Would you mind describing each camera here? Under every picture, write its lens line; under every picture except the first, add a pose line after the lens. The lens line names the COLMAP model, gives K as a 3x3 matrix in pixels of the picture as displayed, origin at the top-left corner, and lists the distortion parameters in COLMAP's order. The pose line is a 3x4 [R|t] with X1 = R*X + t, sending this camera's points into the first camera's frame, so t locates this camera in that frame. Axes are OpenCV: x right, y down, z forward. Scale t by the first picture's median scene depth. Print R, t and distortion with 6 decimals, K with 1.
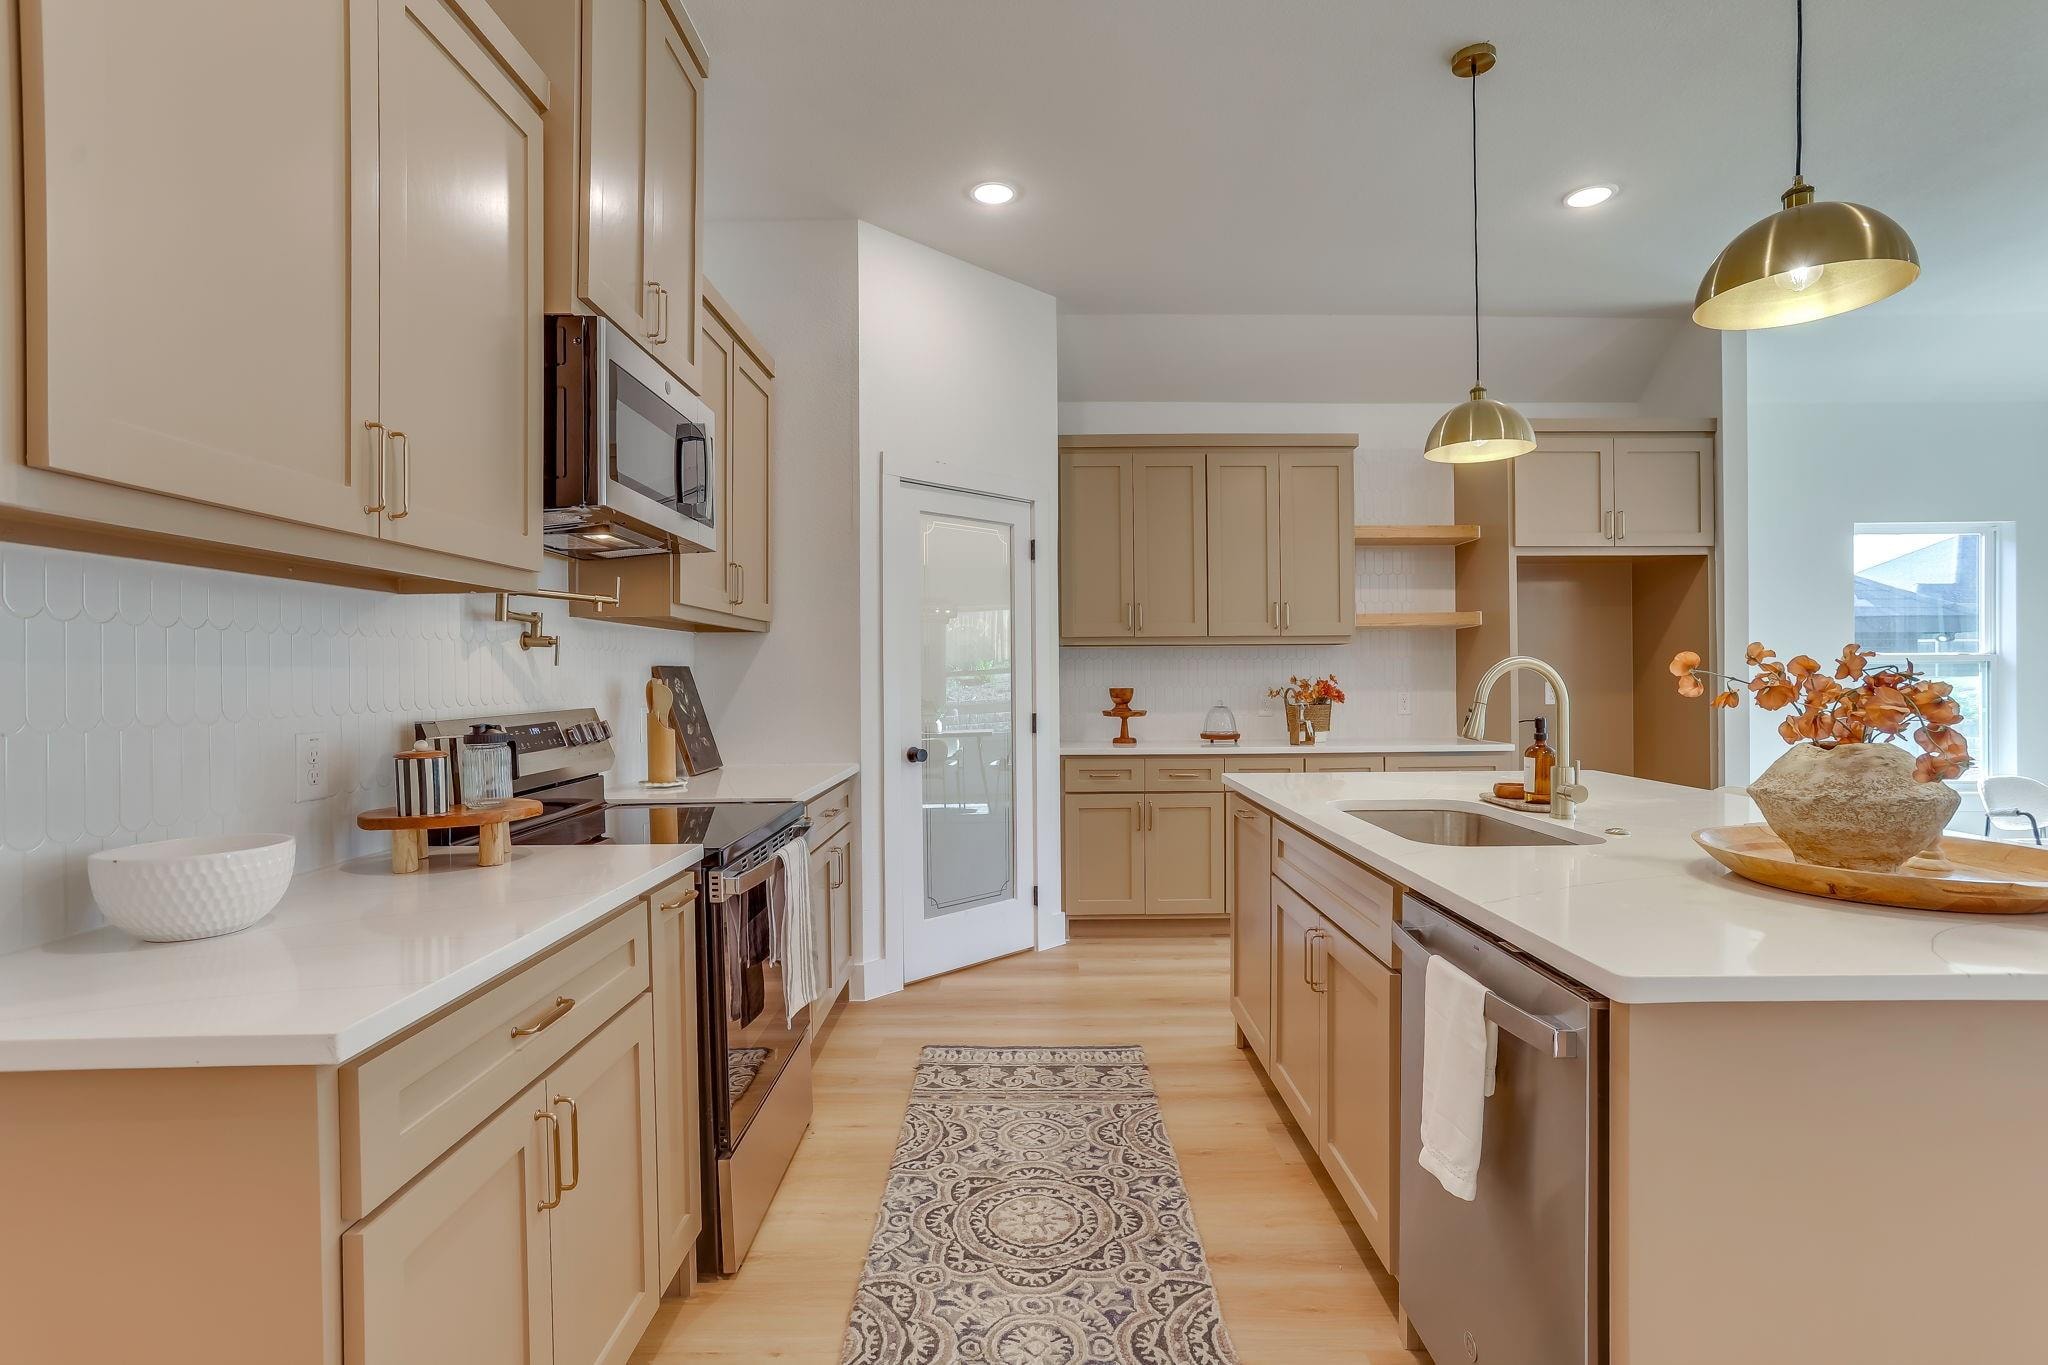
lens RADIAL K [[985.0, 0, 1020.2], [0, 985.0, 680.0], [0, 0, 1]] dist [-0.031271, 0.008718]
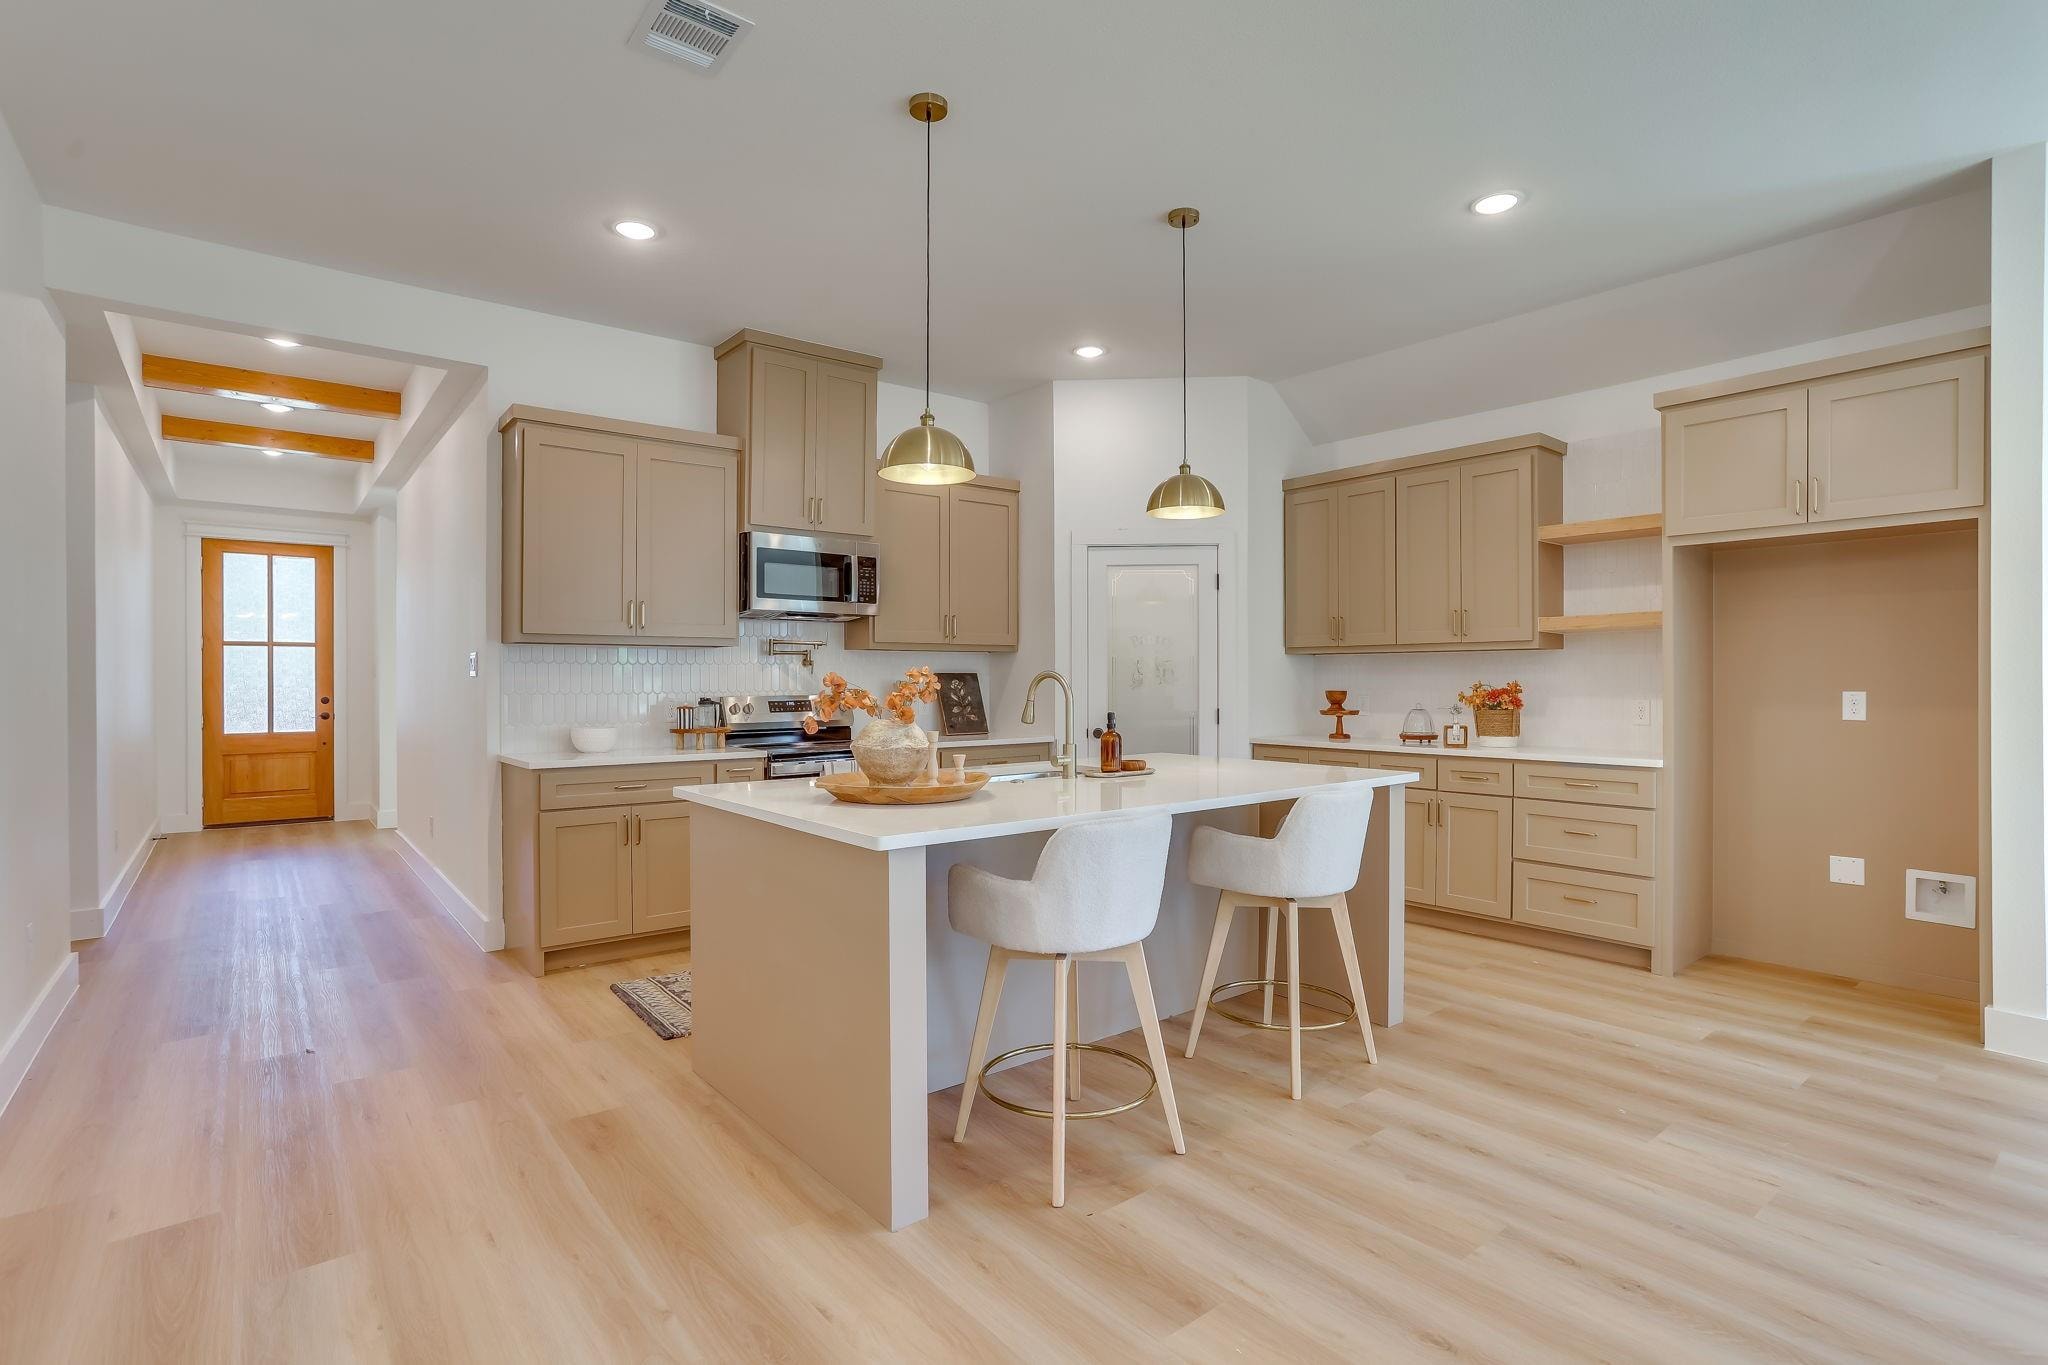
lens RADIAL K [[985.0, 0, 1010.4], [0, 985.0, 678.3], [0, 0, 1]] dist [-0.031271, 0.008718]
pose [[0.627720, 0.004155, -0.778428, 0.961887], [-0.005916, 0.999982, 0.000567, -0.005592], [0.778417, 0.004249, 0.627733, -0.018695]]
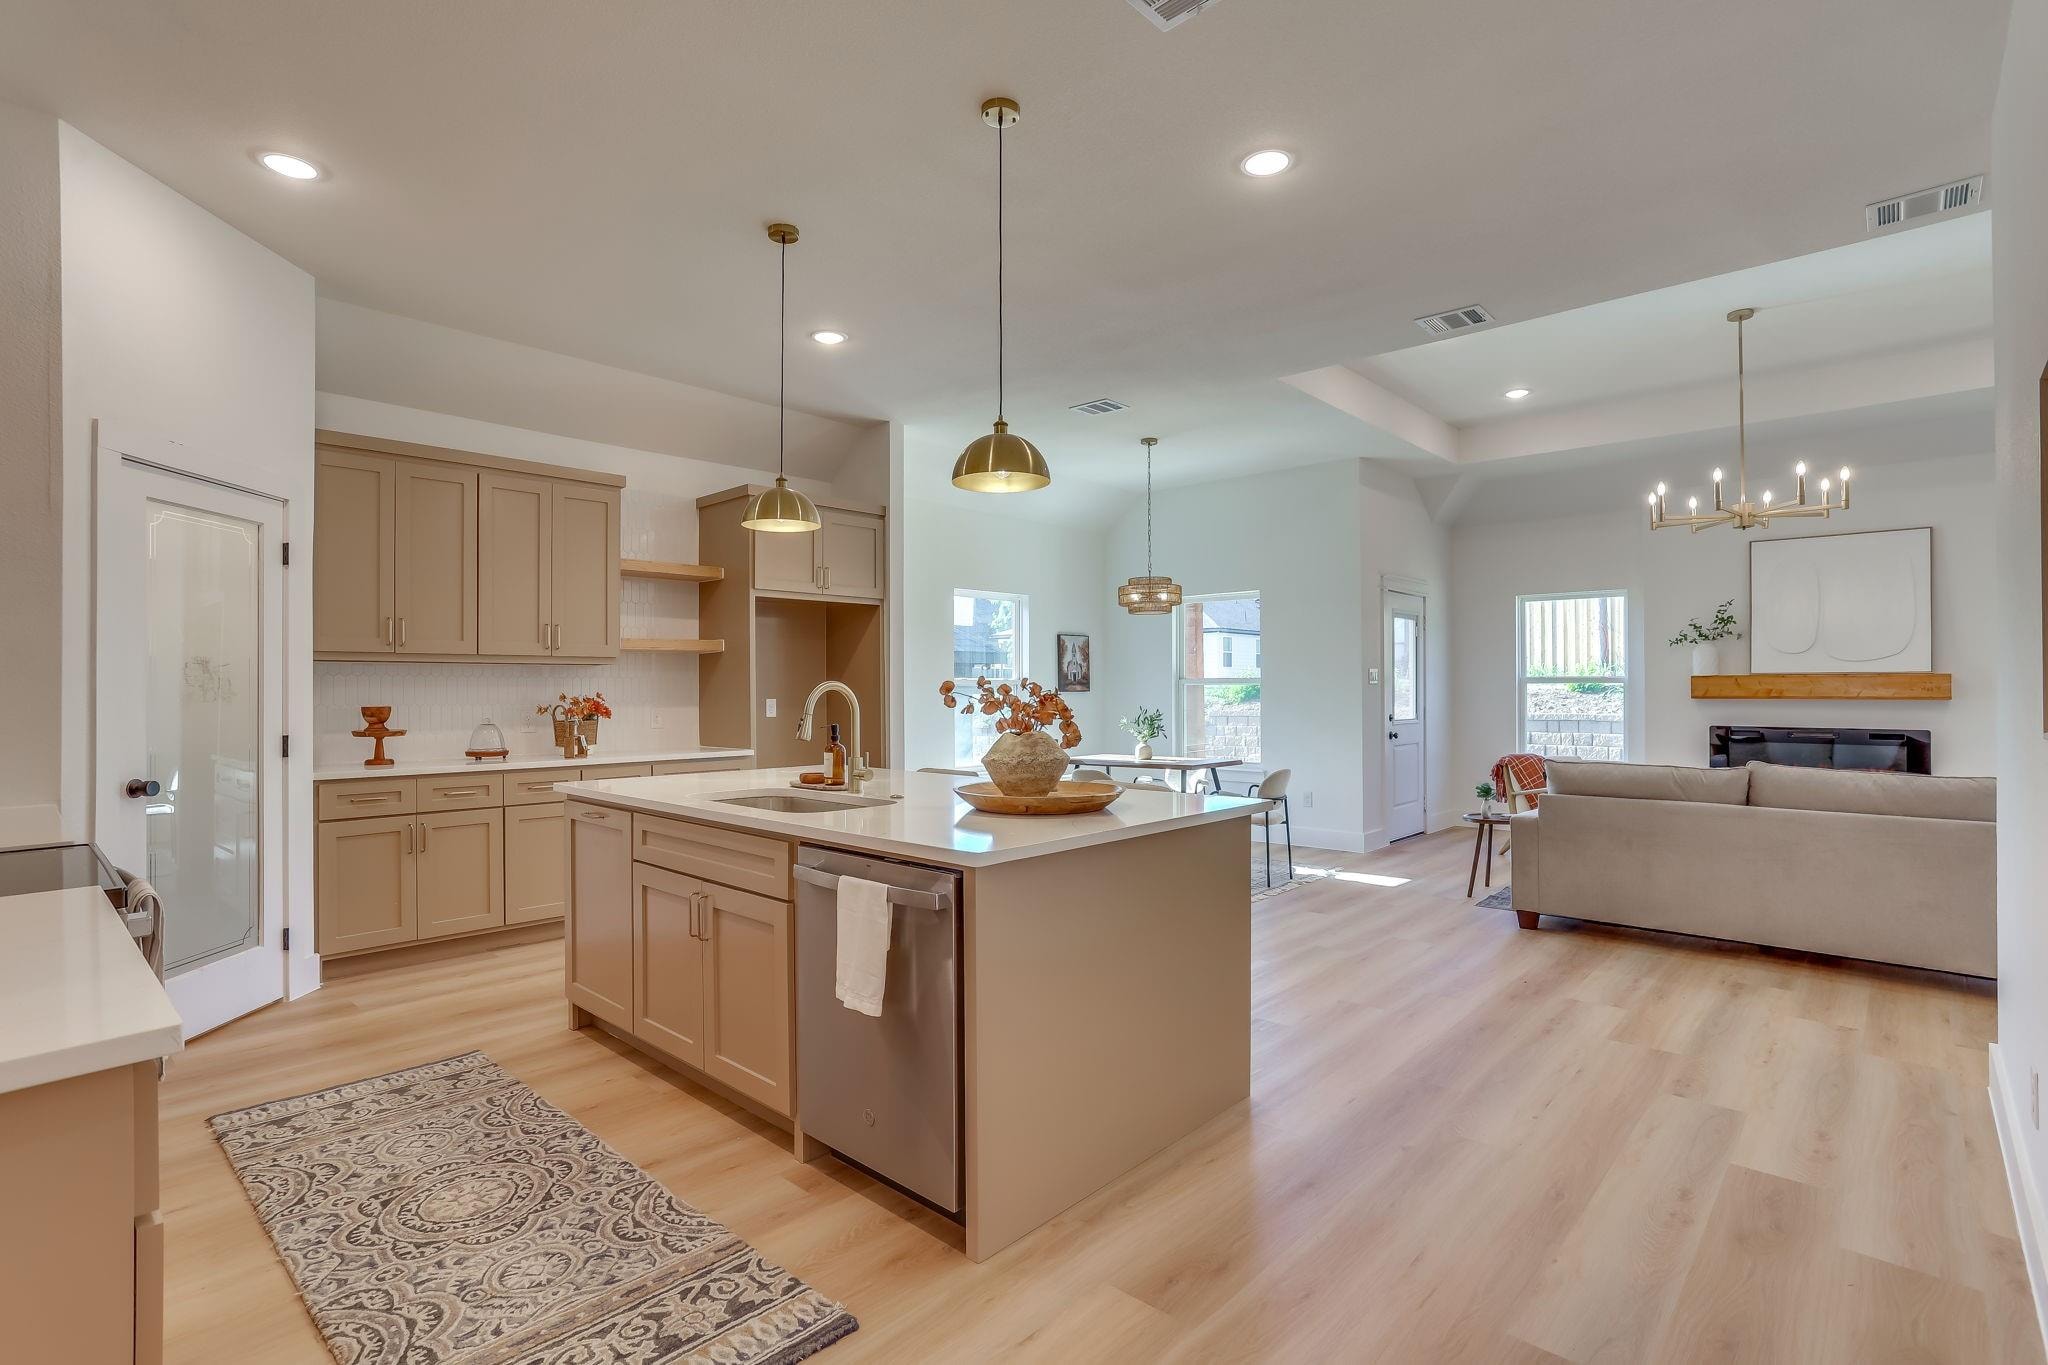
lens RADIAL K [[985.0, 0, 1033.7], [0, 985.0, 683.9], [0, 0, 1]] dist [-0.031271, 0.008718]
pose [[0.667281, 0.006957, 0.744774, -0.215943], [0.001828, 0.999938, -0.010978, -0.002519], [-0.744804, 0.008687, 0.667227, -0.108855]]
